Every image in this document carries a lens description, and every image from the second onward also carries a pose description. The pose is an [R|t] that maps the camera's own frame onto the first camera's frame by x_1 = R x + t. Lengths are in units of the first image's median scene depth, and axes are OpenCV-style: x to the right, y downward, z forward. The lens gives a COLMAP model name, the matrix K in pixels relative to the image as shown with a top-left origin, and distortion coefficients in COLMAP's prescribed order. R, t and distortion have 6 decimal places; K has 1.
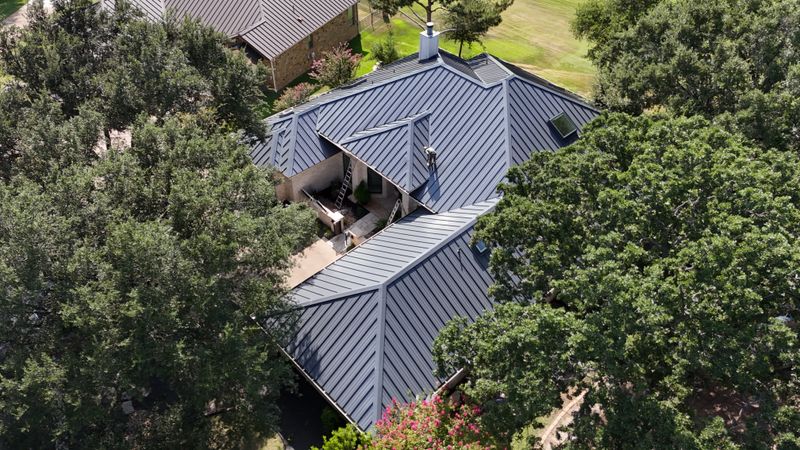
lens RADIAL K [[594.3, 0, 400.0], [0, 594.3, 225.0], [0, 0, 1]] dist [0.086868, -0.119581]
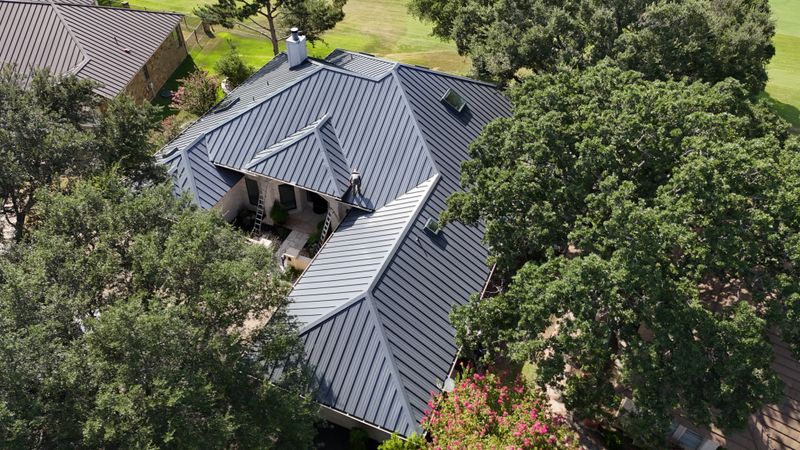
lens RADIAL K [[594.3, 0, 400.0], [0, 594.3, 225.0], [0, 0, 1]] dist [0.086868, -0.119581]
pose [[0.918661, -0.270967, 0.287469, -0.177788], [0.269032, 0.961983, 0.047021, -0.029702], [-0.289281, 0.034142, 0.956635, 0.022986]]
